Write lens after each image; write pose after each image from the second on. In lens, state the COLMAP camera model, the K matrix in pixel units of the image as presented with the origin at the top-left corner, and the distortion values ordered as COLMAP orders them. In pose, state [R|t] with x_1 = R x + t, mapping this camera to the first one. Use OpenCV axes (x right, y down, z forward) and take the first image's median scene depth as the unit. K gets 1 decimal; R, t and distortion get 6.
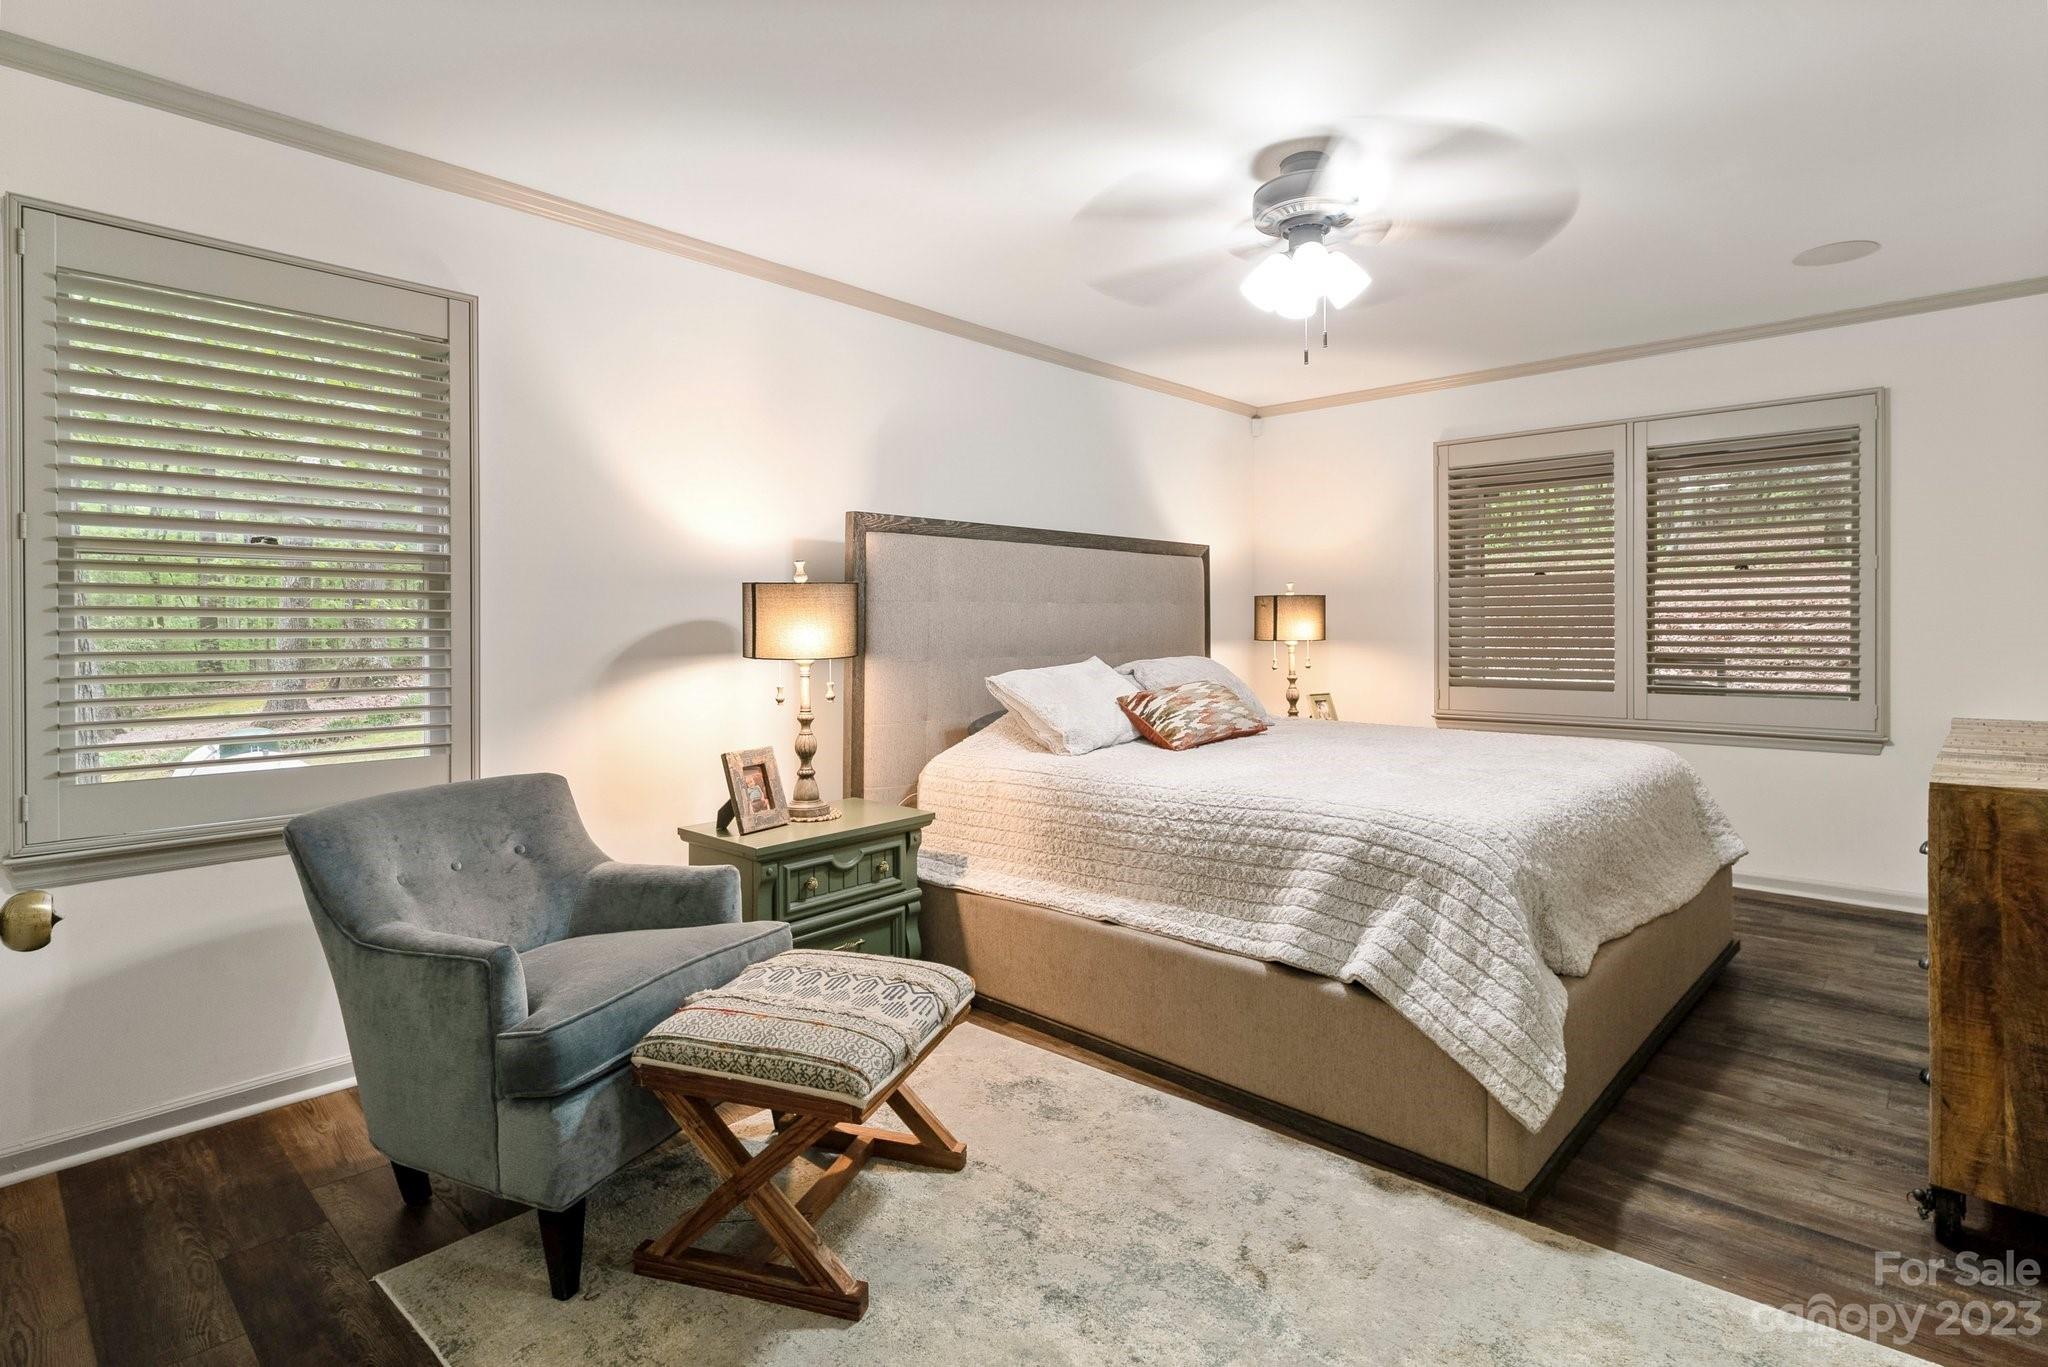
lens RADIAL K [[1014.7, 0, 1014.4], [0, 1014.7, 633.5], [0, 0, 1]] dist [-0.016334, -0.000369]
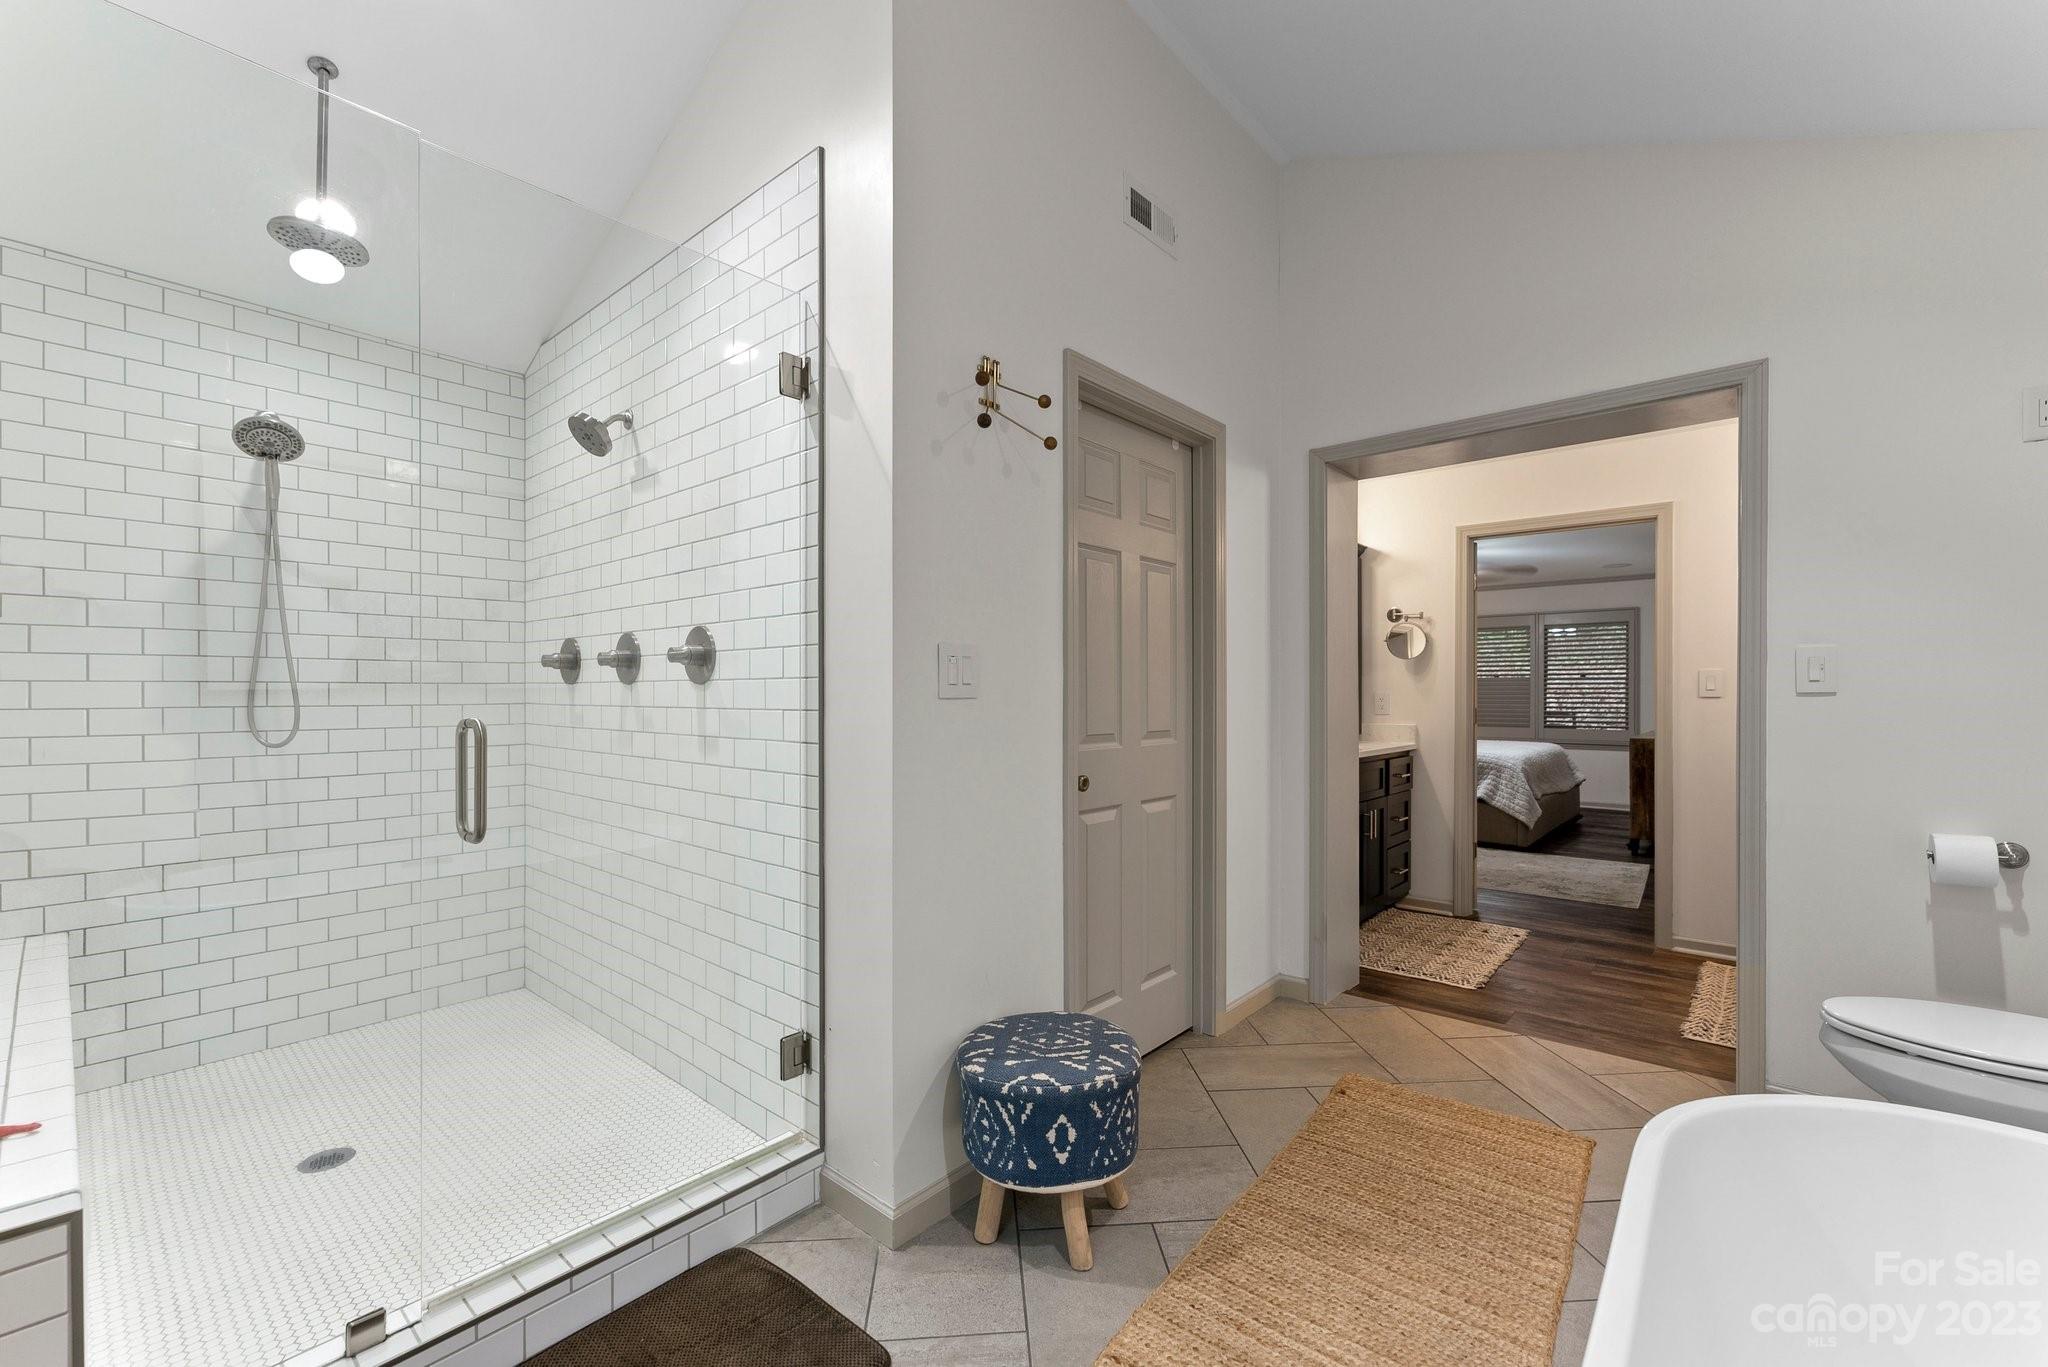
lens RADIAL K [[835.3, 0, 1029.1], [0, 835.3, 698.7], [0, 0, 1]] dist [0.000046, -0.000084]
pose [[0.999162, 0.002018, 0.040888, -1.414200], [-0.001802, 0.999984, -0.005321, 0.005476], [-0.040898, 0.005243, 0.999150, -1.953692]]
